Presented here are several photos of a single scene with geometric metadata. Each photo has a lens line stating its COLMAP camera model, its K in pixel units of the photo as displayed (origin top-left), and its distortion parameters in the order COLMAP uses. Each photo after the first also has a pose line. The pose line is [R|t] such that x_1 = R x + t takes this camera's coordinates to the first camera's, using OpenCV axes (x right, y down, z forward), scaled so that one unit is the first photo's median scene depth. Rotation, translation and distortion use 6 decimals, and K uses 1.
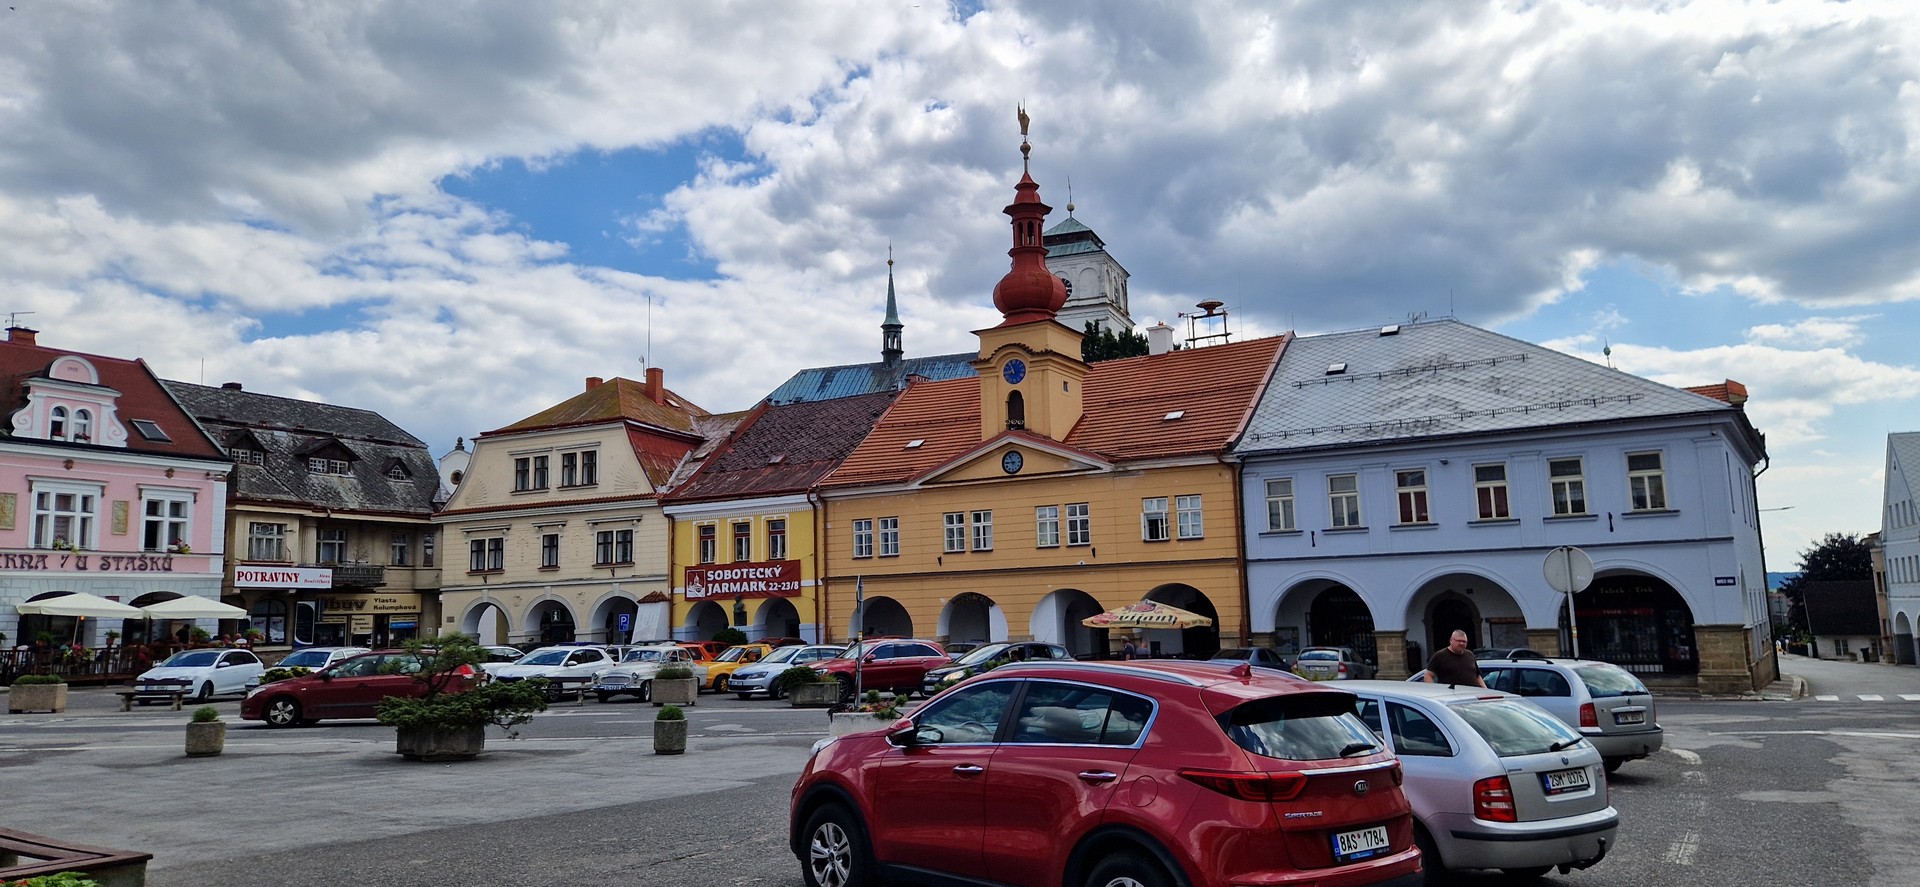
lens RADIAL K [[1293.7, 0, 980.8], [0, 1293.7, 420.0], [0, 0, 1]] dist [0.081674, -0.077488]
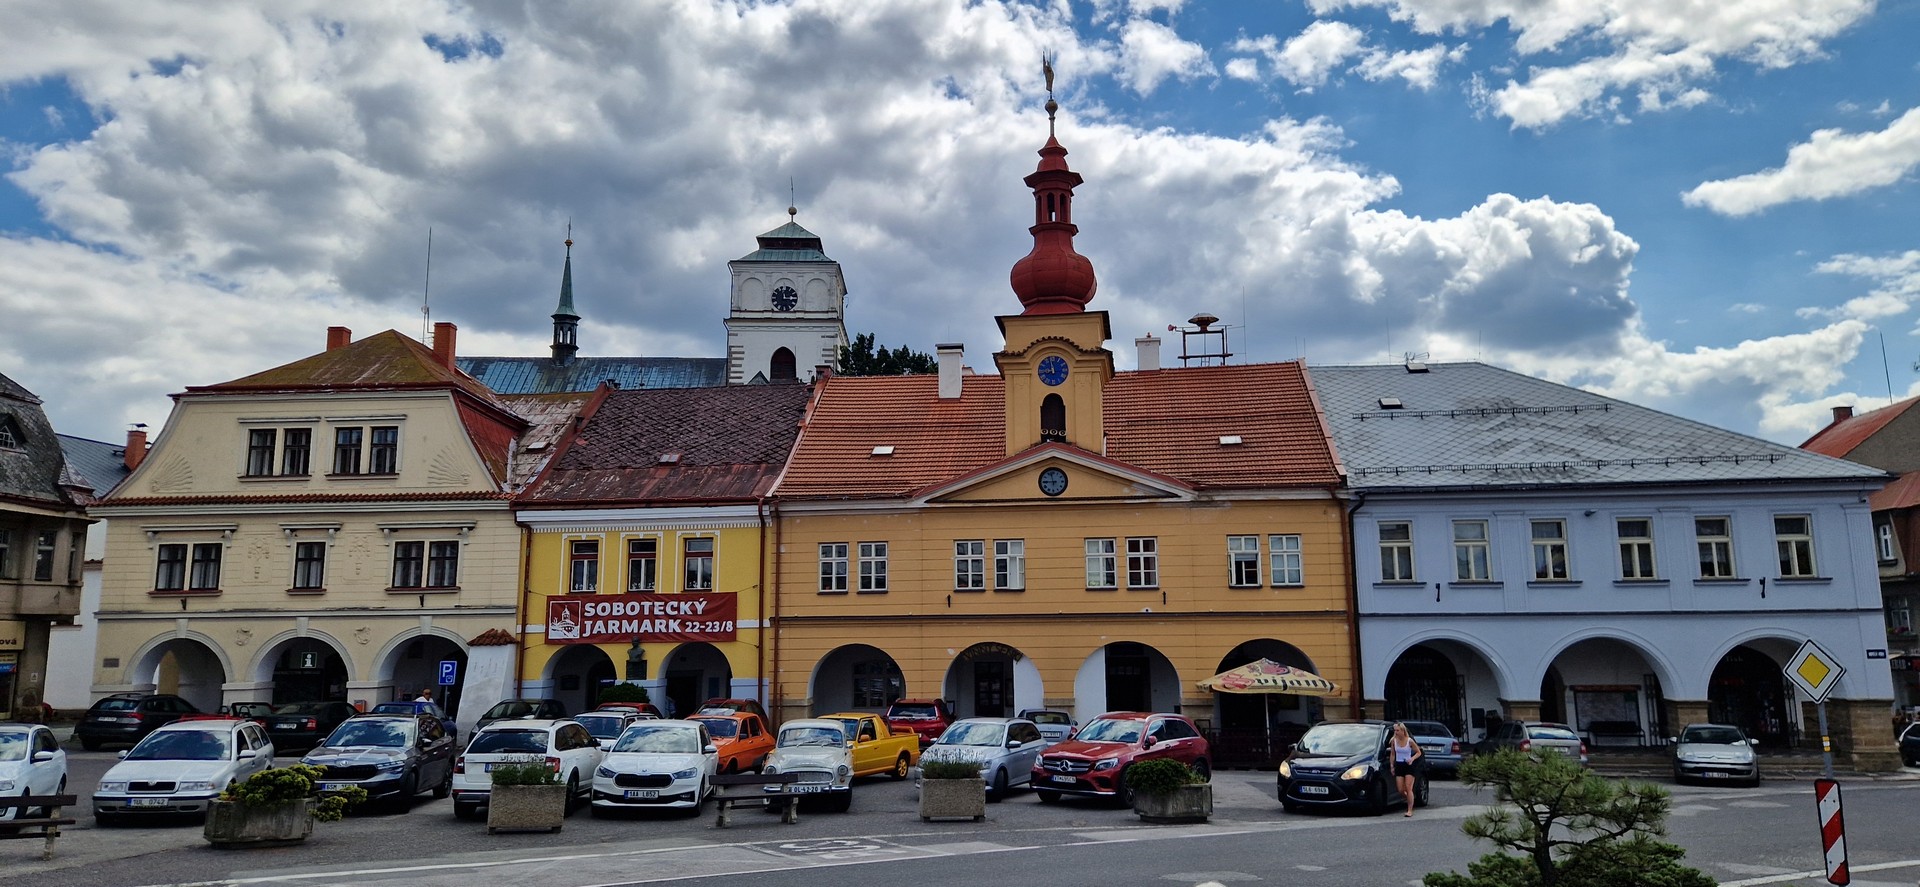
lens RADIAL K [[1293.7, 0, 980.8], [0, 1293.7, 420.0], [0, 0, 1]] dist [0.081674, -0.077488]
pose [[0.924338, 0.086508, 0.371640, -0.296145], [-0.074617, 0.996137, -0.046287, 0.032259], [-0.374208, 0.015054, 0.927222, 0.245223]]
